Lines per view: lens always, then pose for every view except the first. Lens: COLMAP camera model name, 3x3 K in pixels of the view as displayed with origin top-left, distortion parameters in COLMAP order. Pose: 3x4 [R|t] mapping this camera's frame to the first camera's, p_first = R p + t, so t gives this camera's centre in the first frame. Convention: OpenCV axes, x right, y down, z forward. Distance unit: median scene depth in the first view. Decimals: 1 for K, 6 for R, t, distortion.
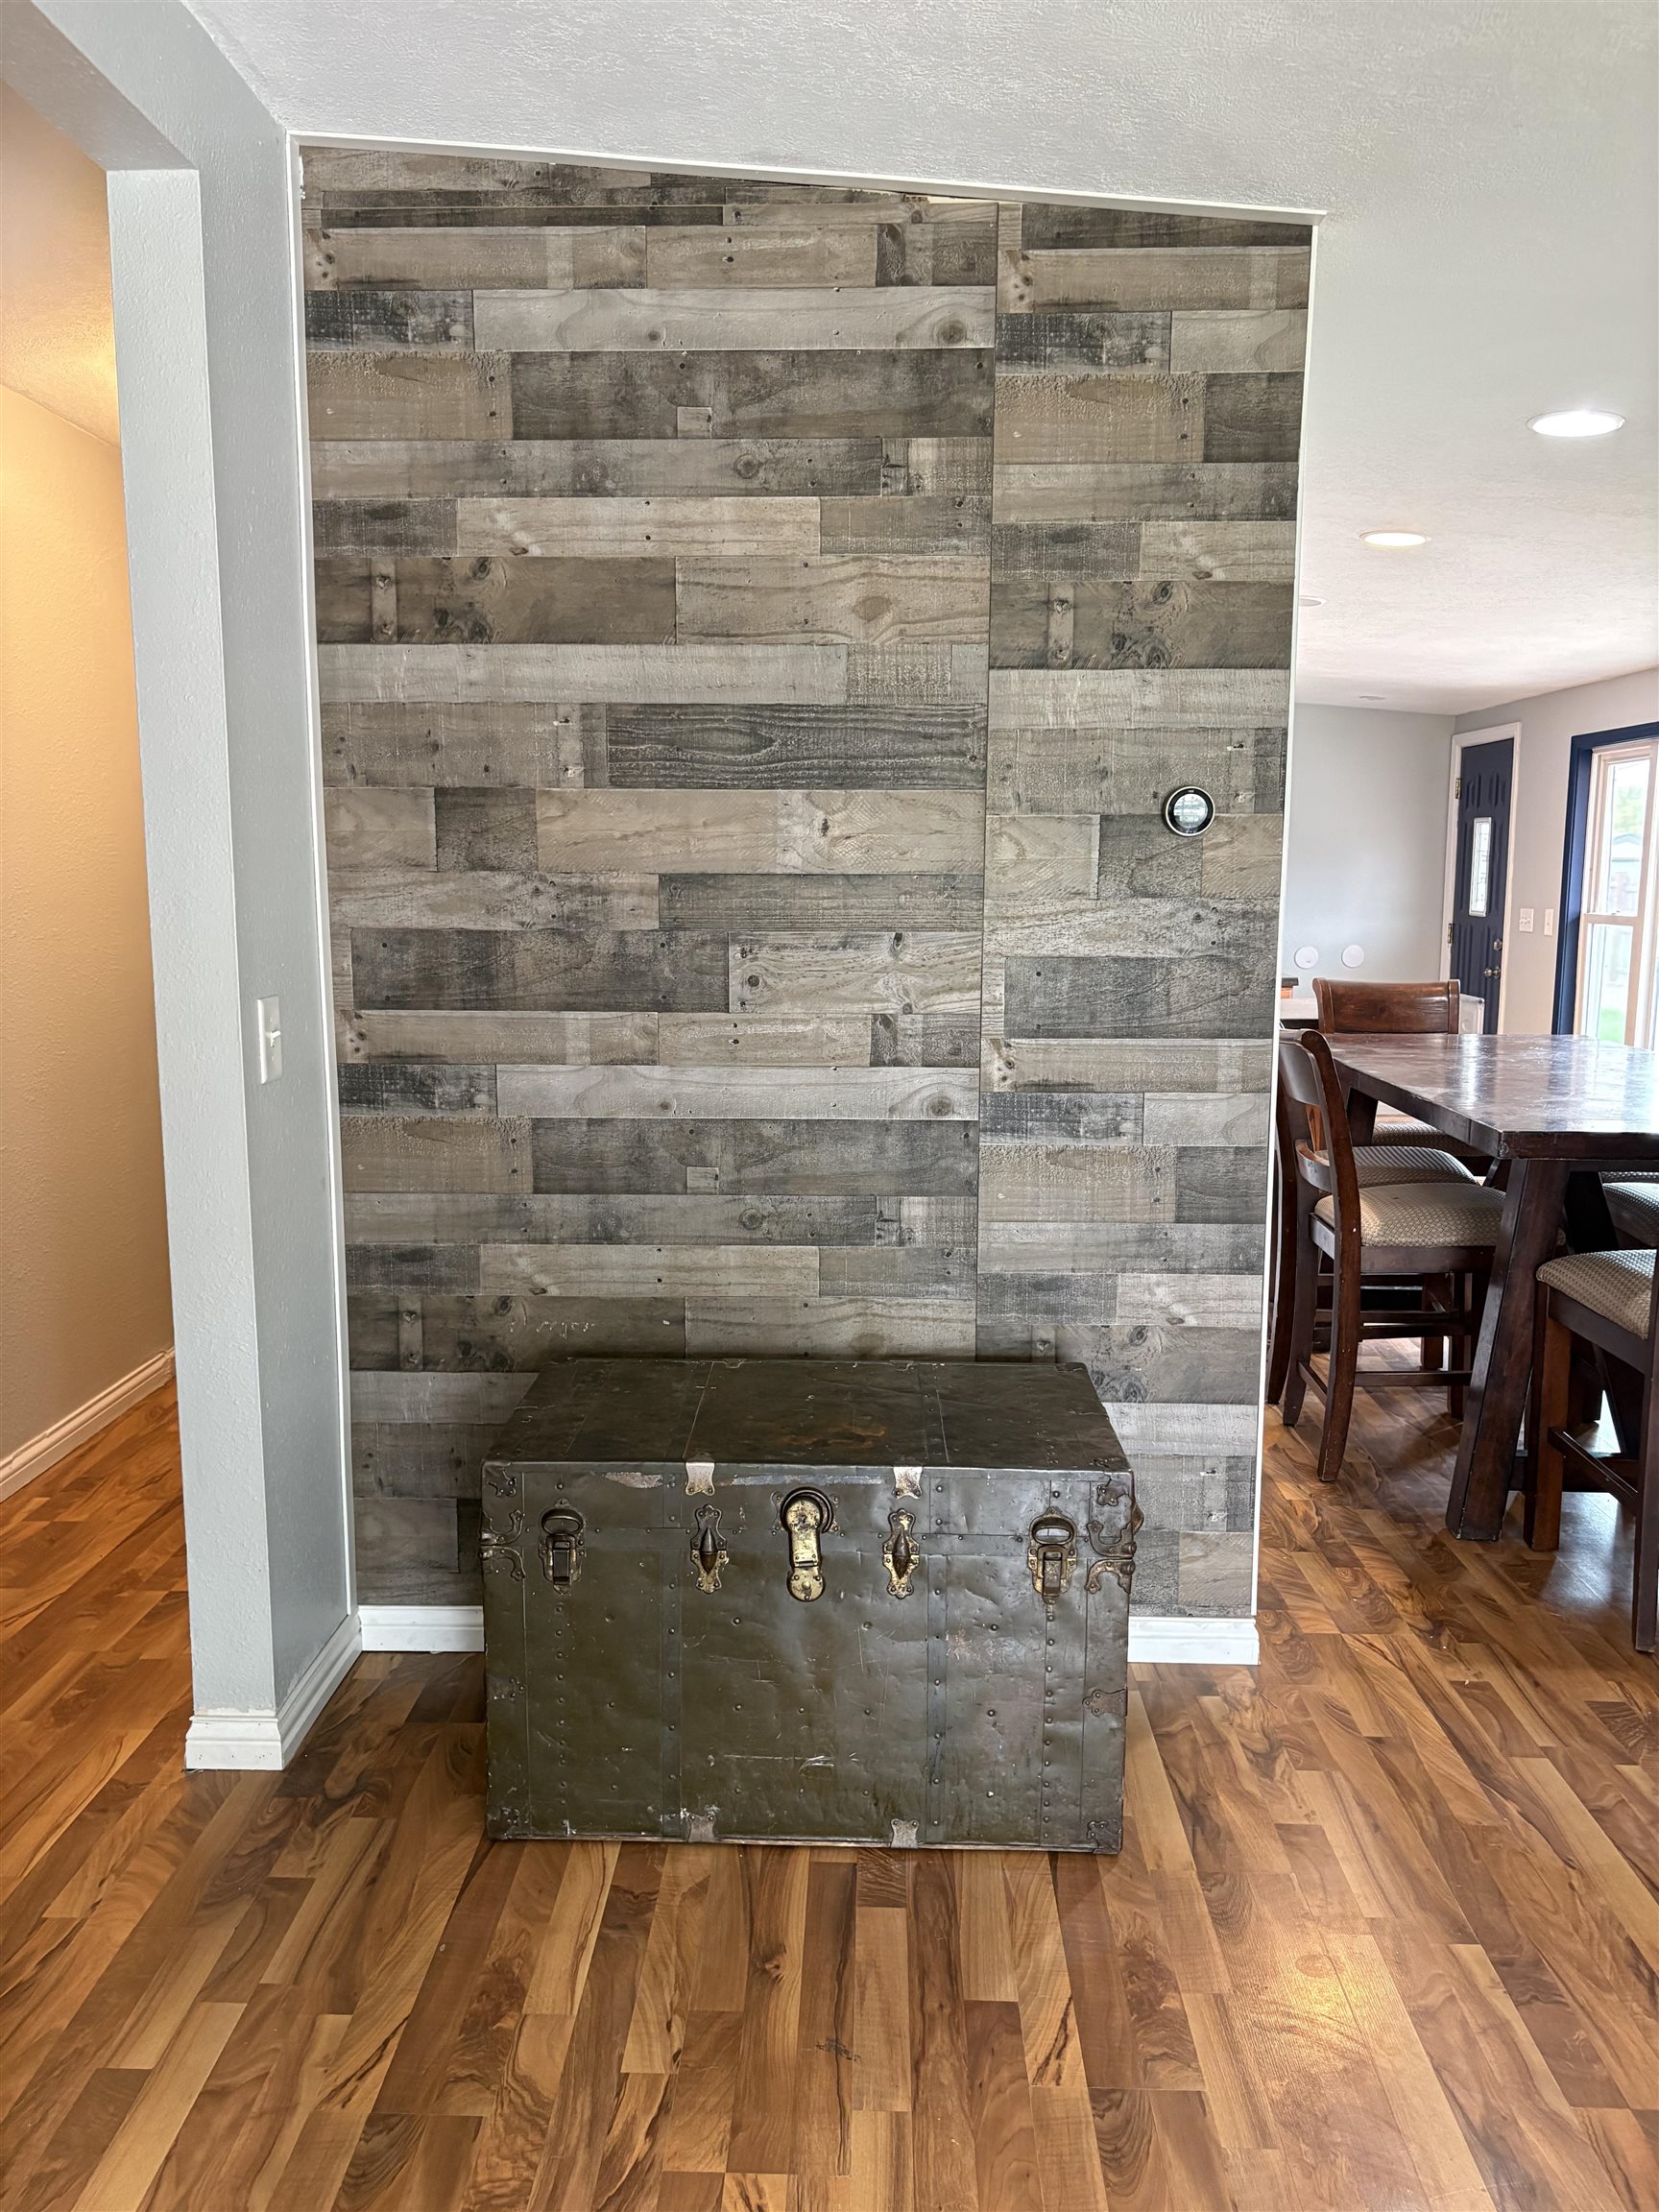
lens RADIAL K [[1668.3, 0, 829.5], [0, 1668.3, 1106.0], [0, 0, 1]] dist [0.018924, -0.006099]
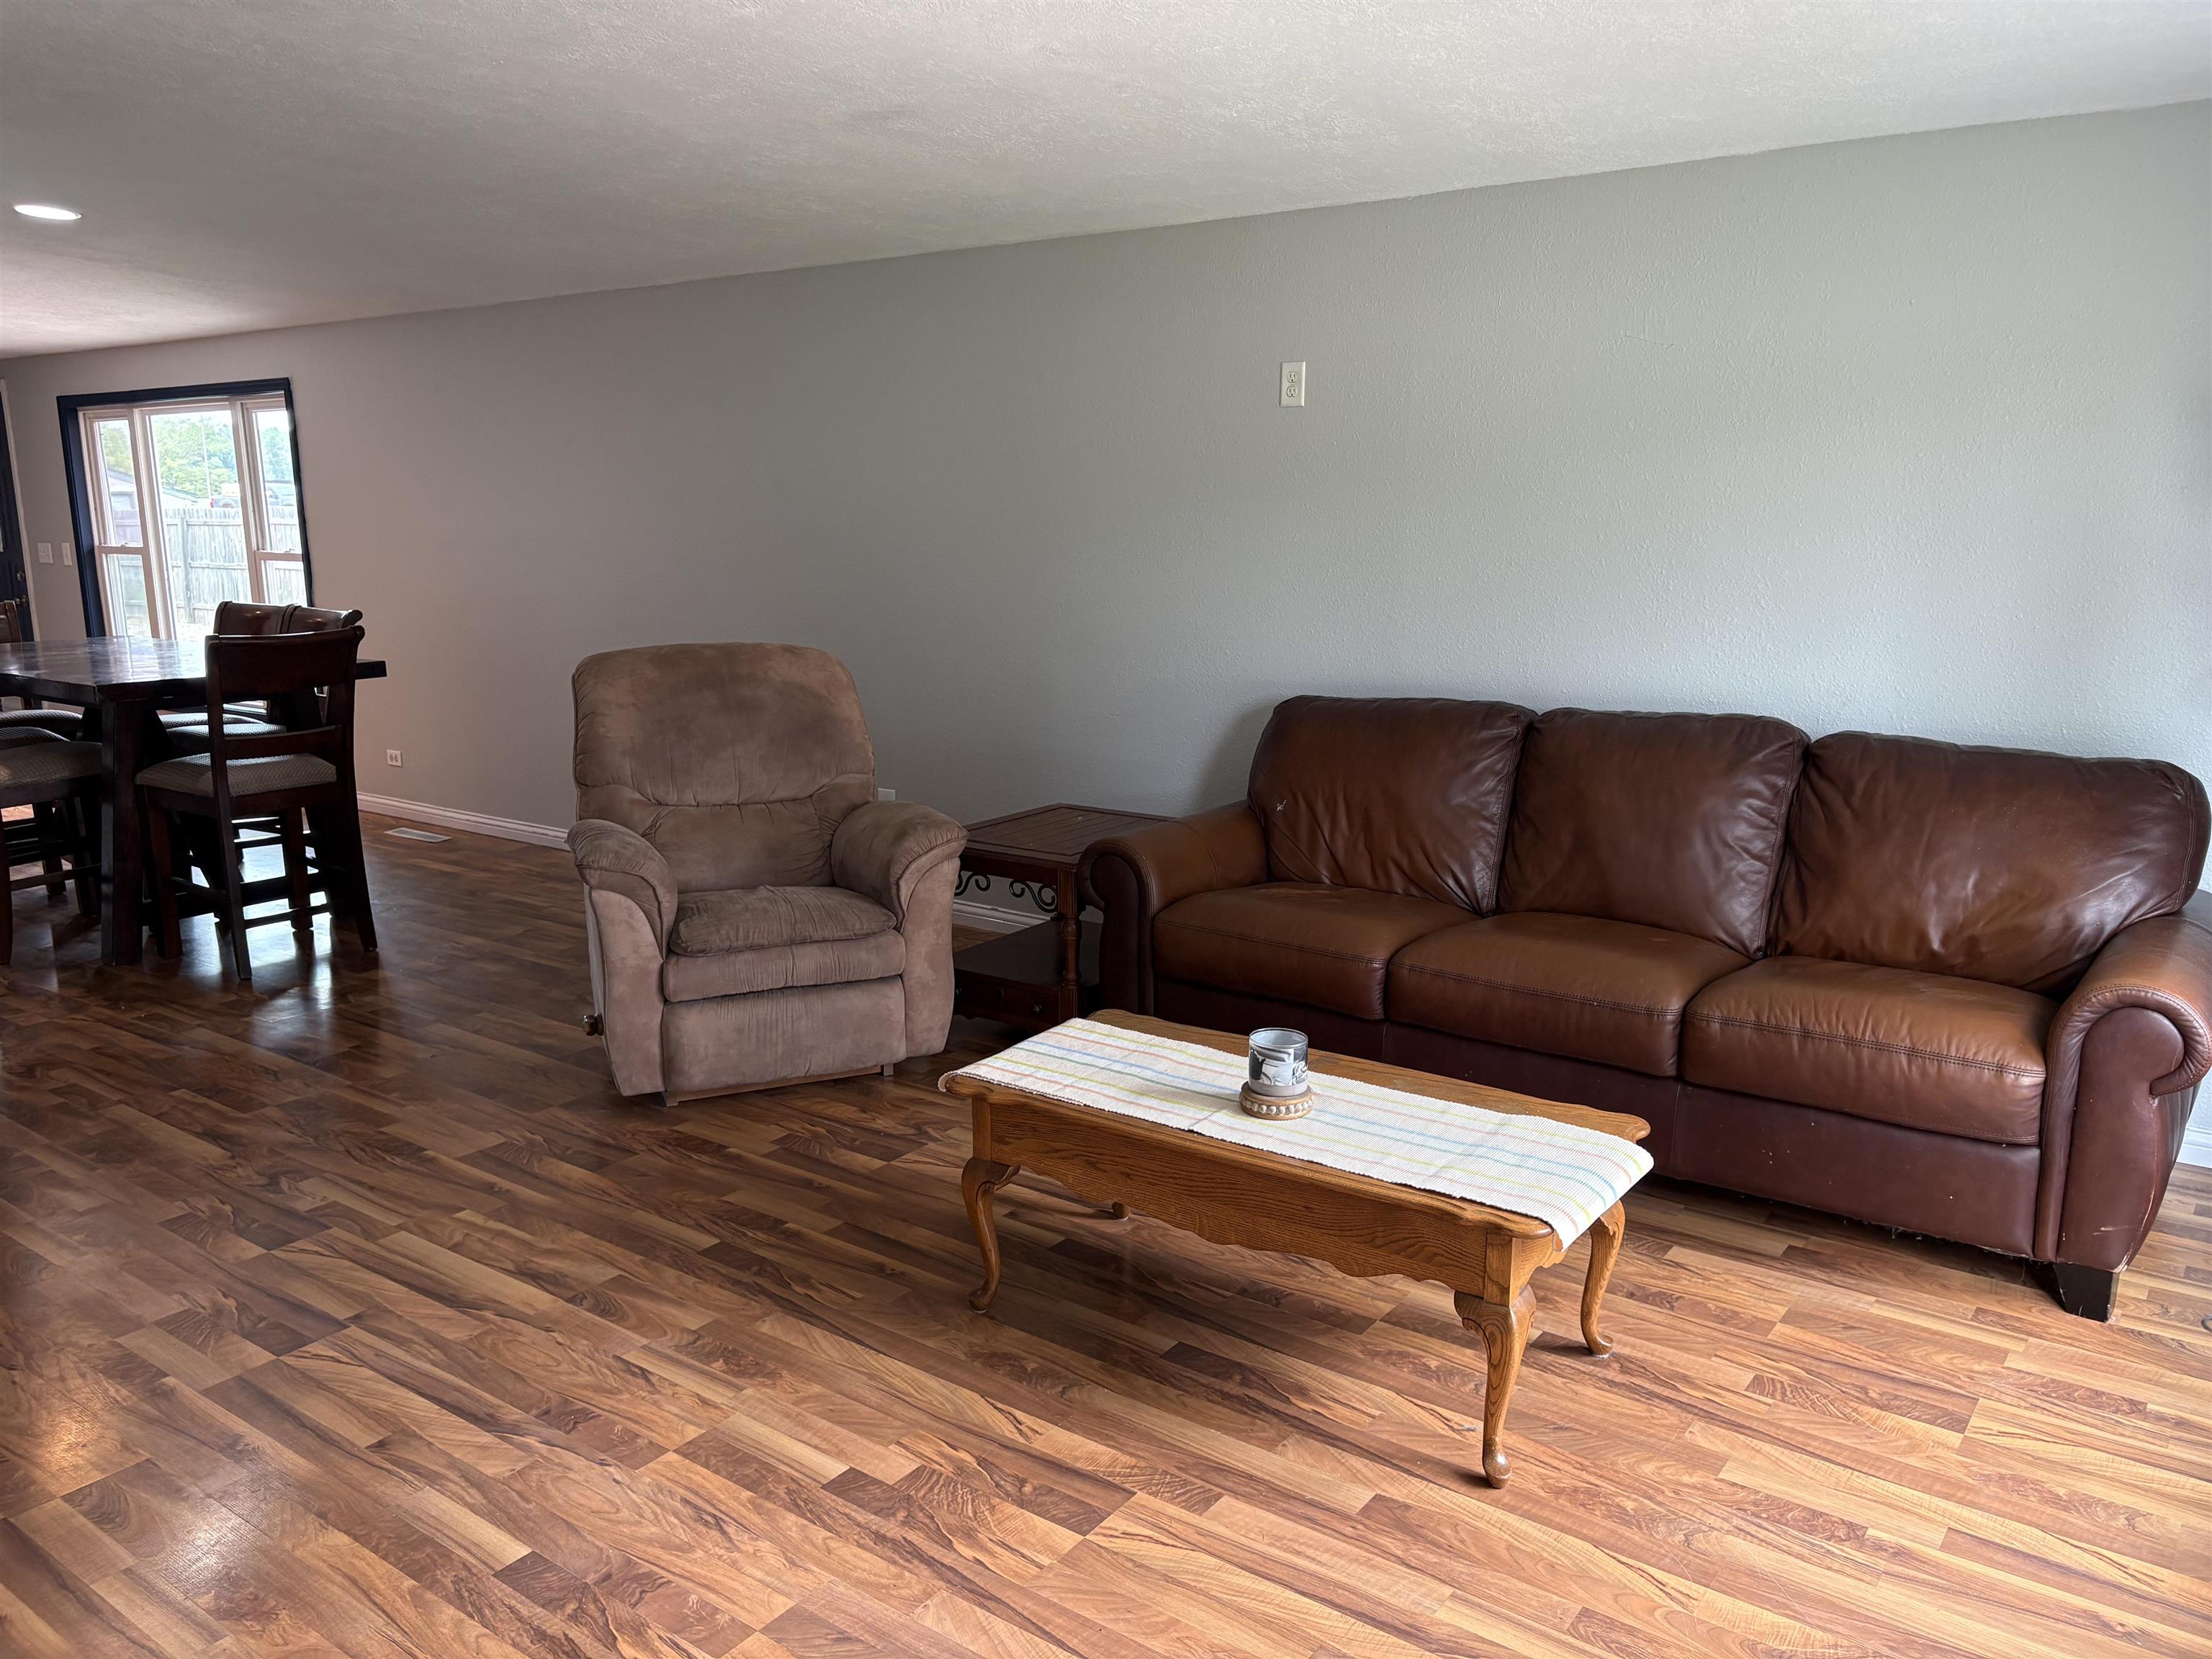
lens RADIAL K [[1668.3, 0, 1118.8], [0, 1668.3, 834.4], [0, 0, 1]] dist [0.018924, -0.006099]
pose [[0.561891, -0.172235, 0.809082, -0.321254], [0.125635, 0.984506, 0.122328, 0.072678], [-0.817615, 0.032914, 0.574824, -0.616608]]
